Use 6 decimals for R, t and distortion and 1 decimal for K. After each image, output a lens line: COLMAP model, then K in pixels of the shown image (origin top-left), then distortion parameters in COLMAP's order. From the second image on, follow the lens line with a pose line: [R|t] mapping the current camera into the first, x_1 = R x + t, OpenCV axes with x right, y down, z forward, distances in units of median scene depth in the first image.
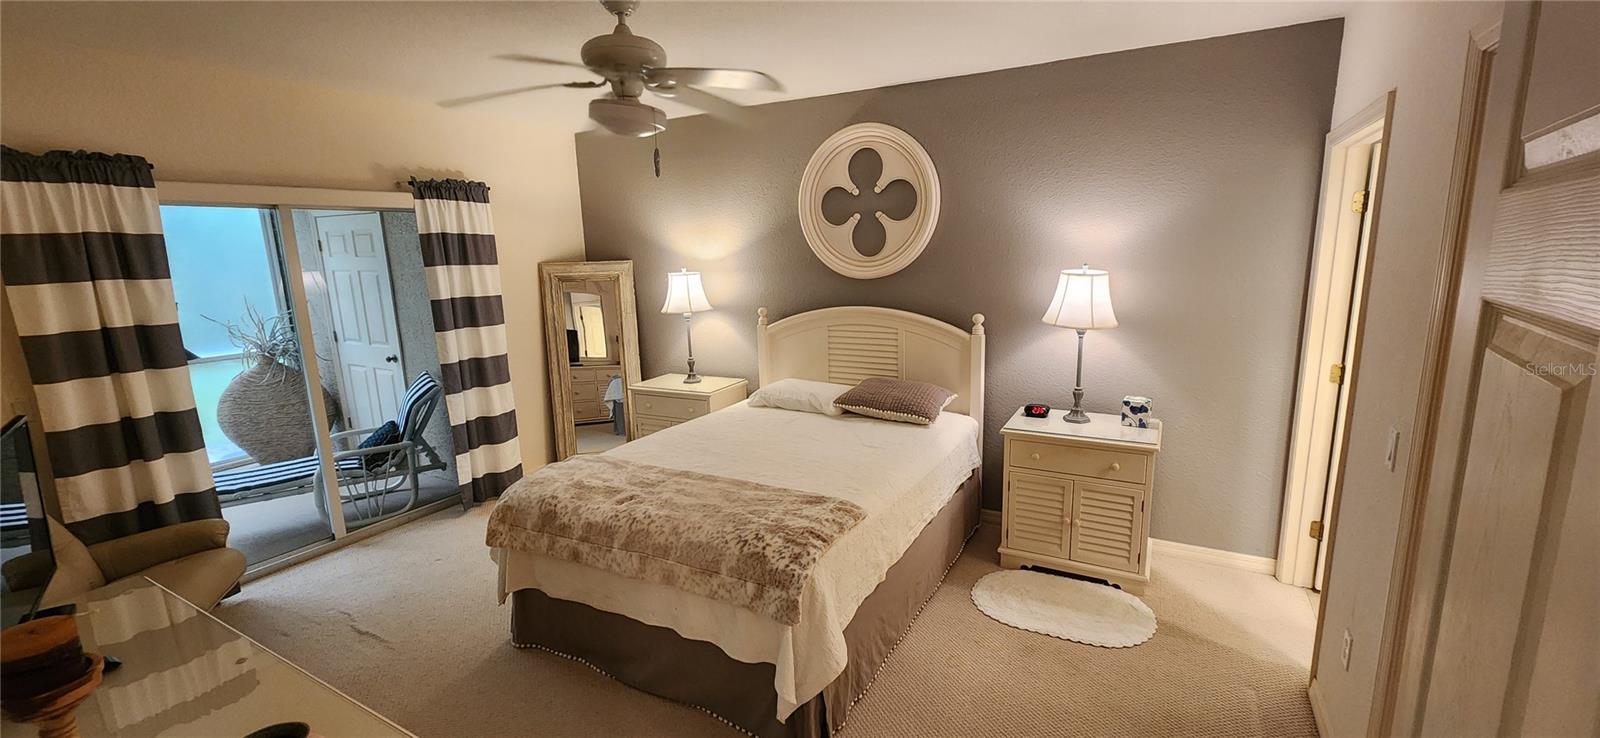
lens RADIAL K [[652.4, 0, 804.5], [0, 652.4, 363.6], [0, 0, 1]] dist [0.000053, 0.000307]
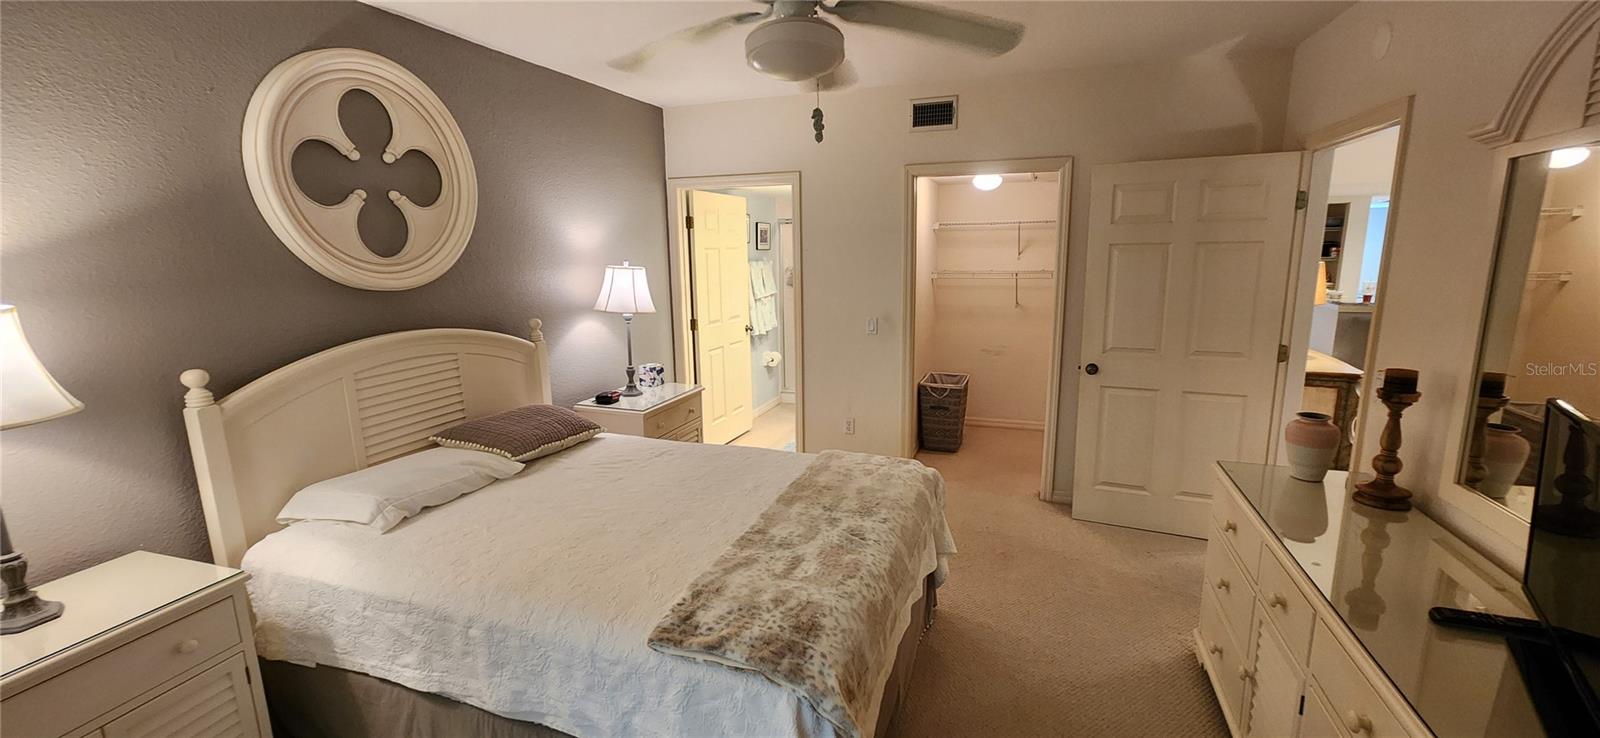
lens RADIAL K [[652.4, 0, 801.8], [0, 652.4, 370.5], [0, 0, 1]] dist [0.000053, 0.000307]
pose [[-0.164462, -0.157528, 0.973723, -0.664558], [0.196784, 0.962081, 0.188881, -0.100173], [-0.966555, 0.222677, -0.127227, 0.734424]]
